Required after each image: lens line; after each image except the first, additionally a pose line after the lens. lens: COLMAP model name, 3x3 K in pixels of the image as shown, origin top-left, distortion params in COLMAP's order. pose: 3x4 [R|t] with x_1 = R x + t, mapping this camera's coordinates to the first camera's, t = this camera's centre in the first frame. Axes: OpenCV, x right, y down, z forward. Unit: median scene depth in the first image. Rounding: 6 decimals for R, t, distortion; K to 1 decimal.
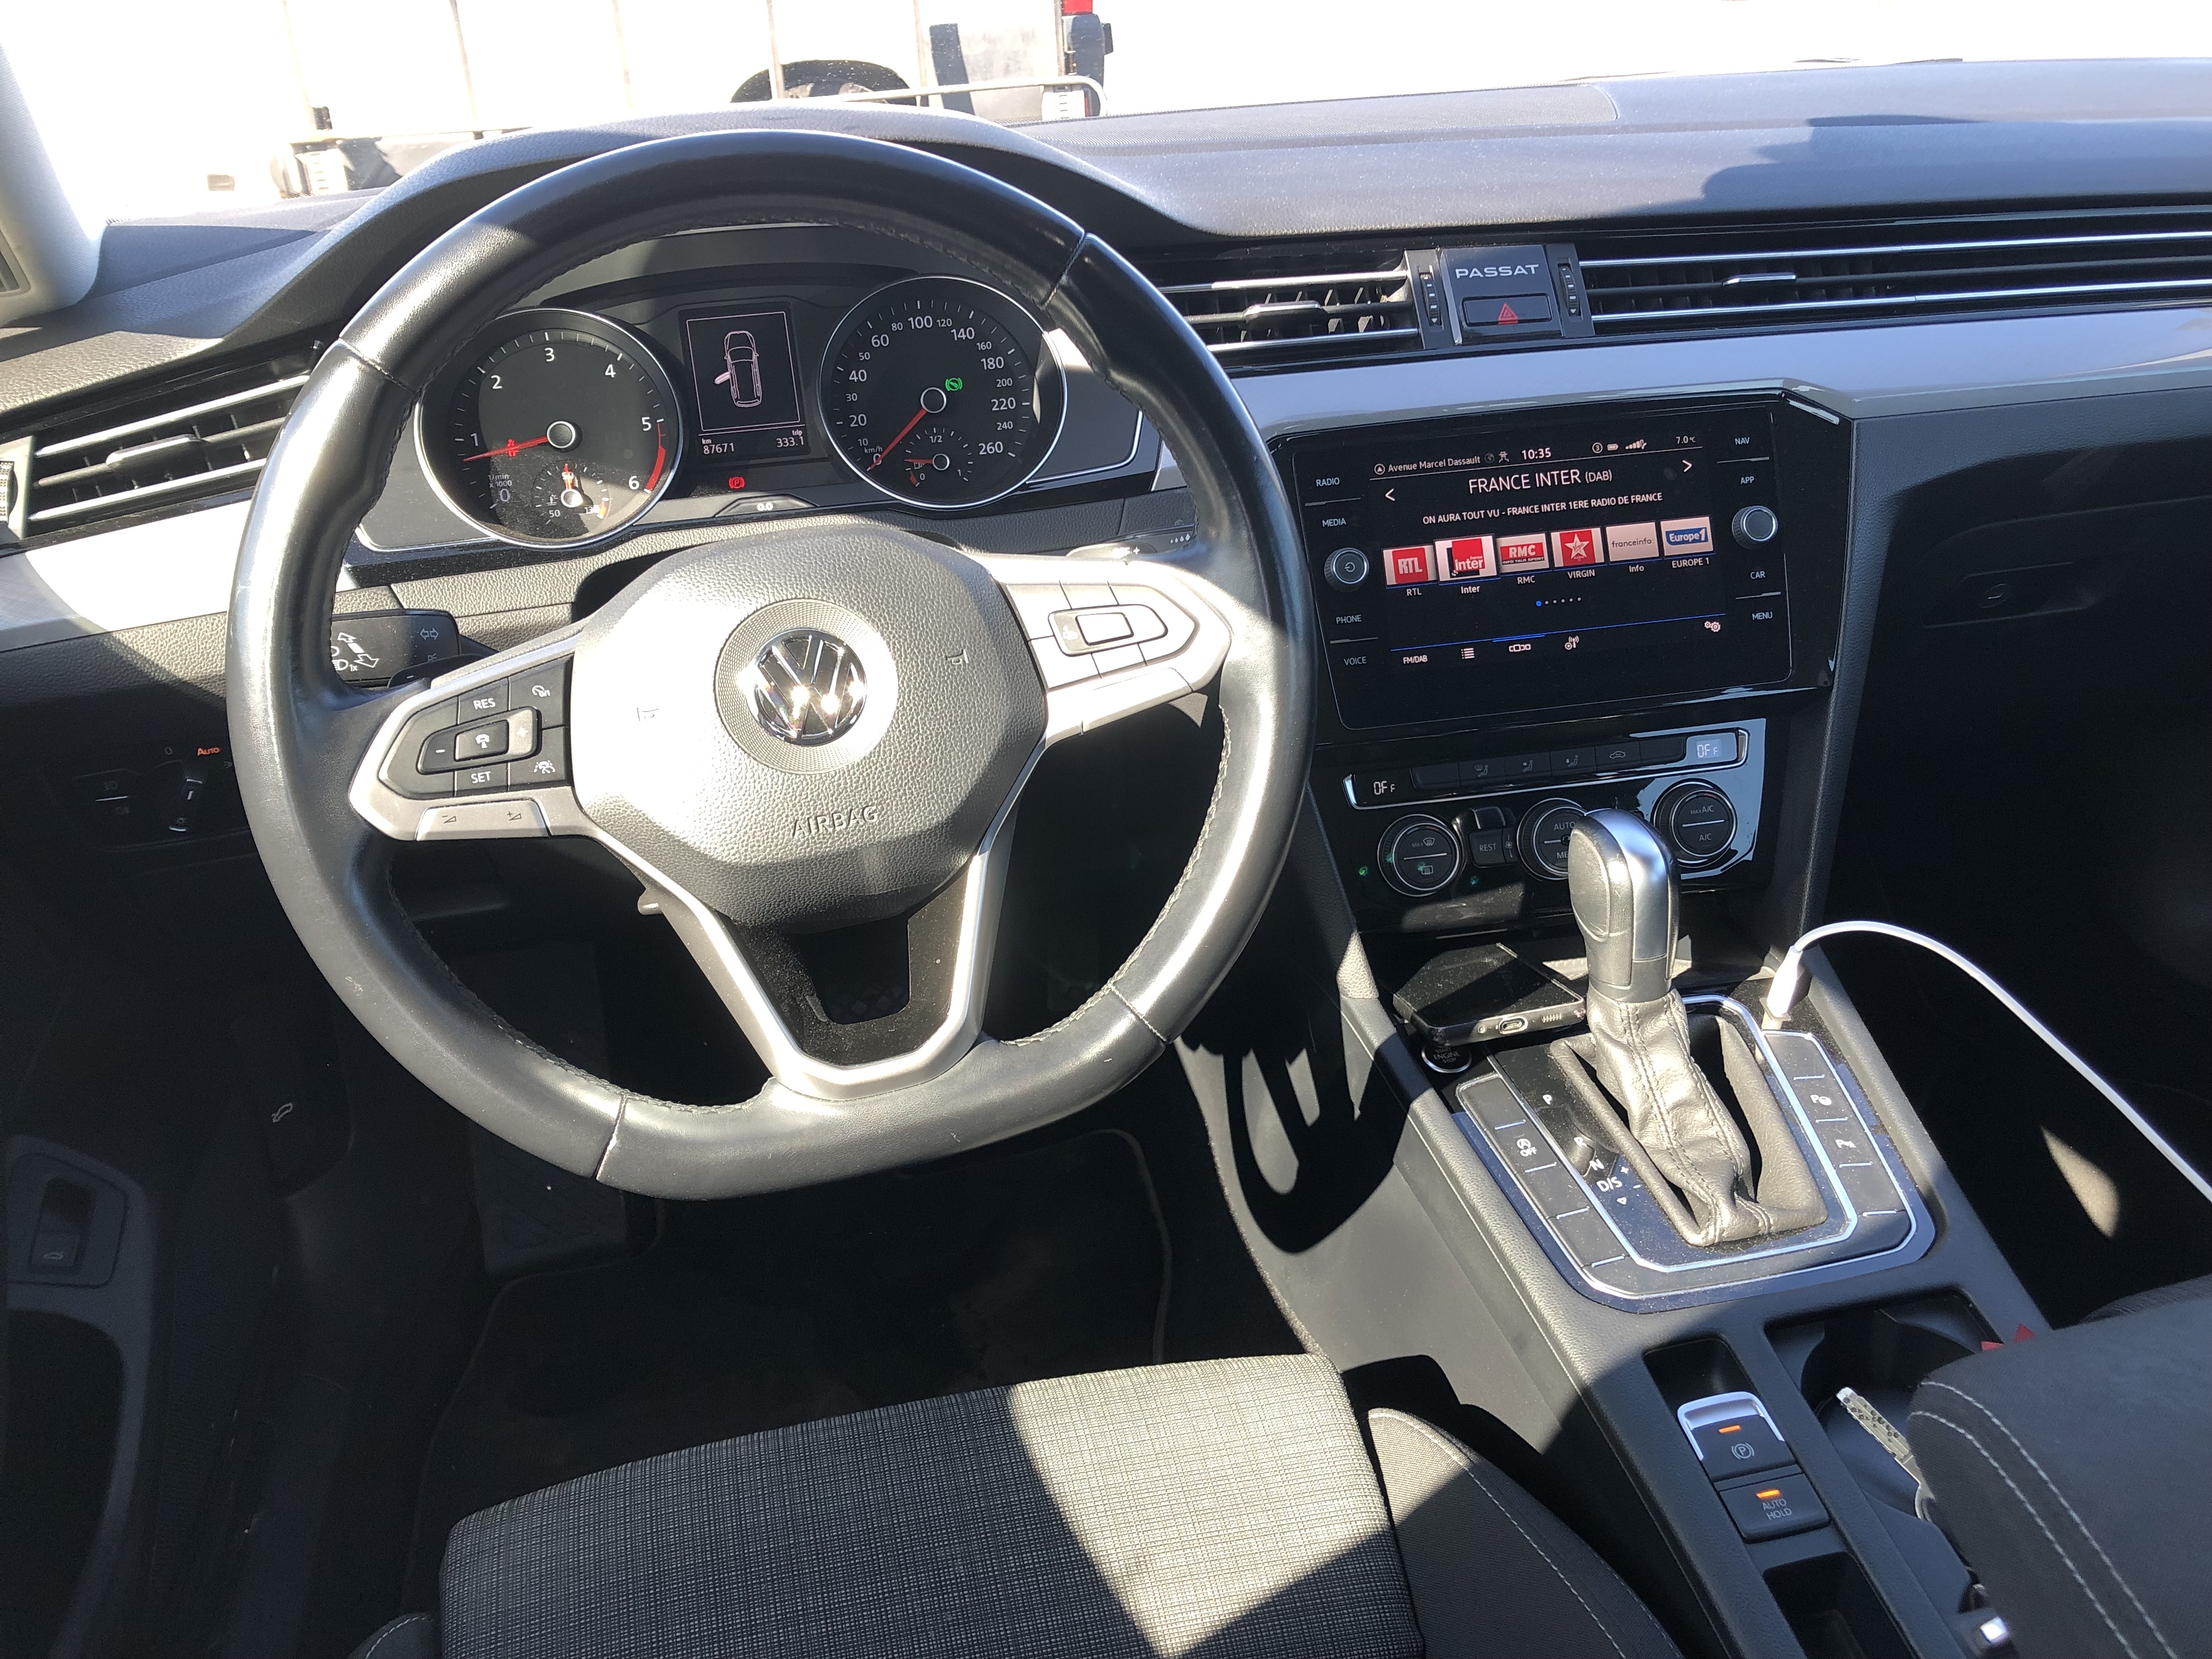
lens RADIAL K [[2005.6, 0, 1103.7], [0, 2005.6, 829.8], [0, 0, 1]] dist [0.080632, -0.011897]
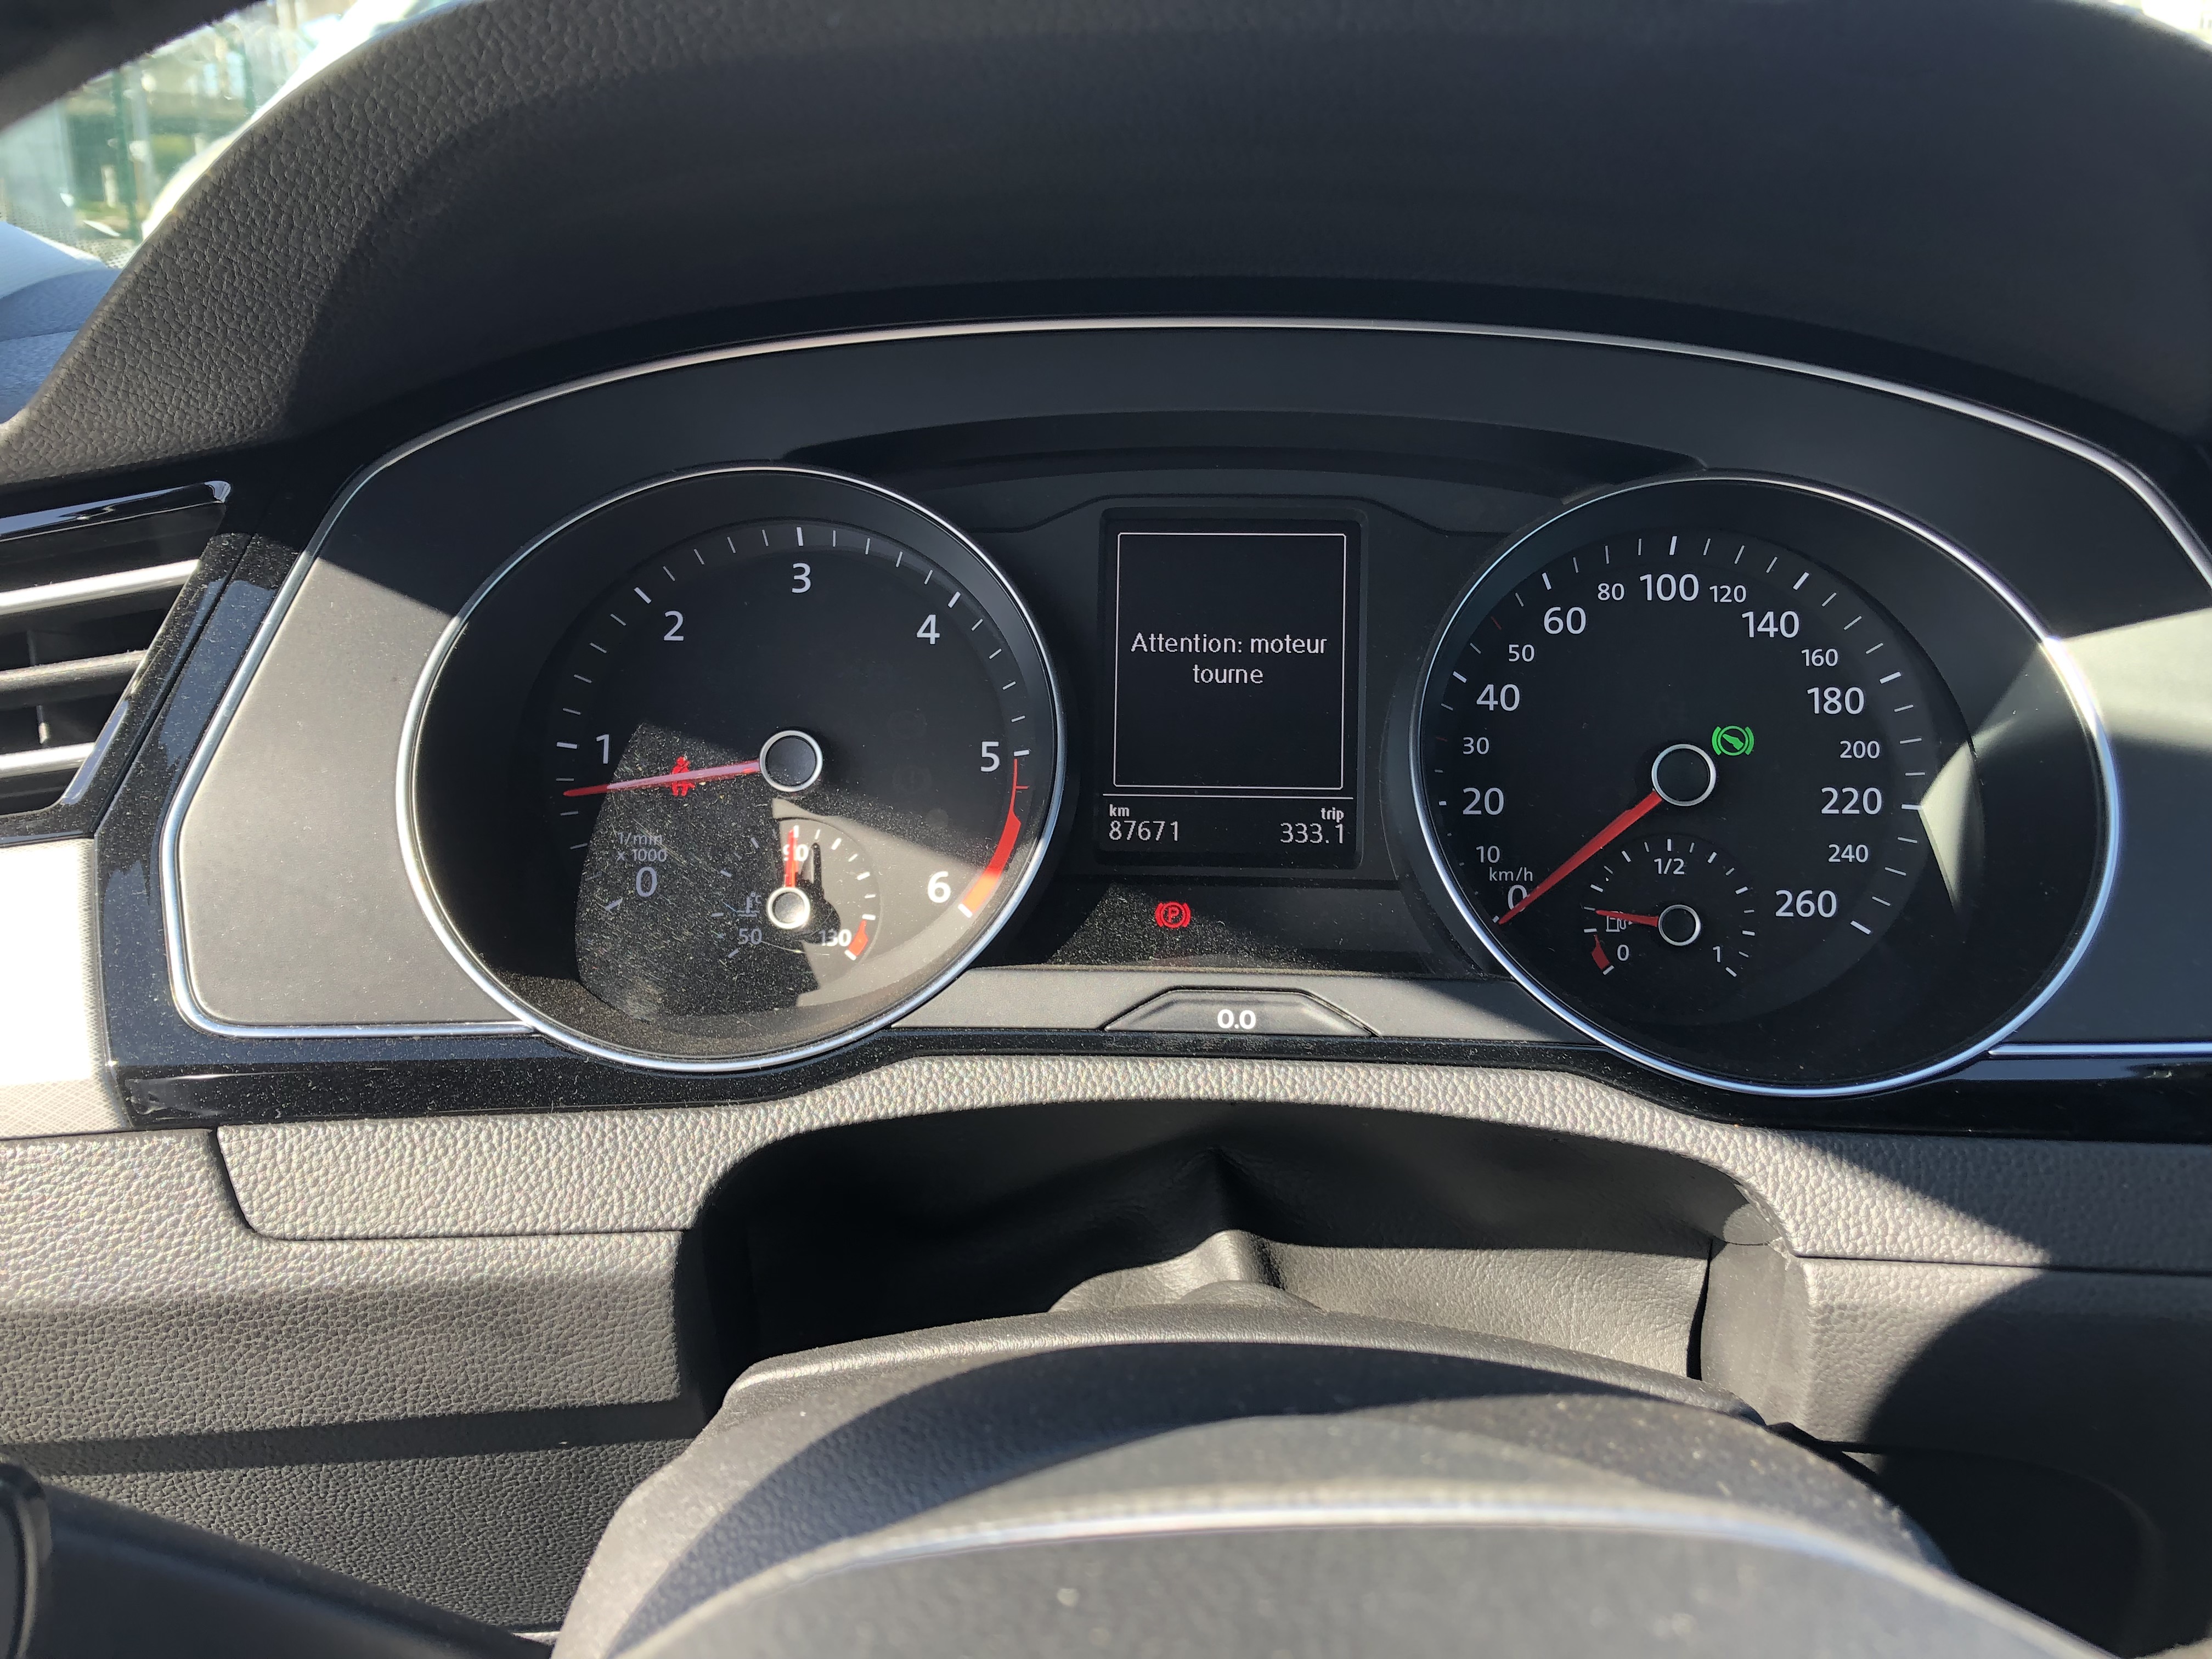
lens RADIAL K [[2005.6, 0, 1103.3], [0, 2005.6, 831.8], [0, 0, 1]] dist [0.080632, -0.011897]
pose [[0.970450, 0.123824, -0.207110, -0.111864], [-0.151211, 0.980937, -0.122056, -0.135632], [0.188048, 0.149767, 0.970674, 0.588975]]
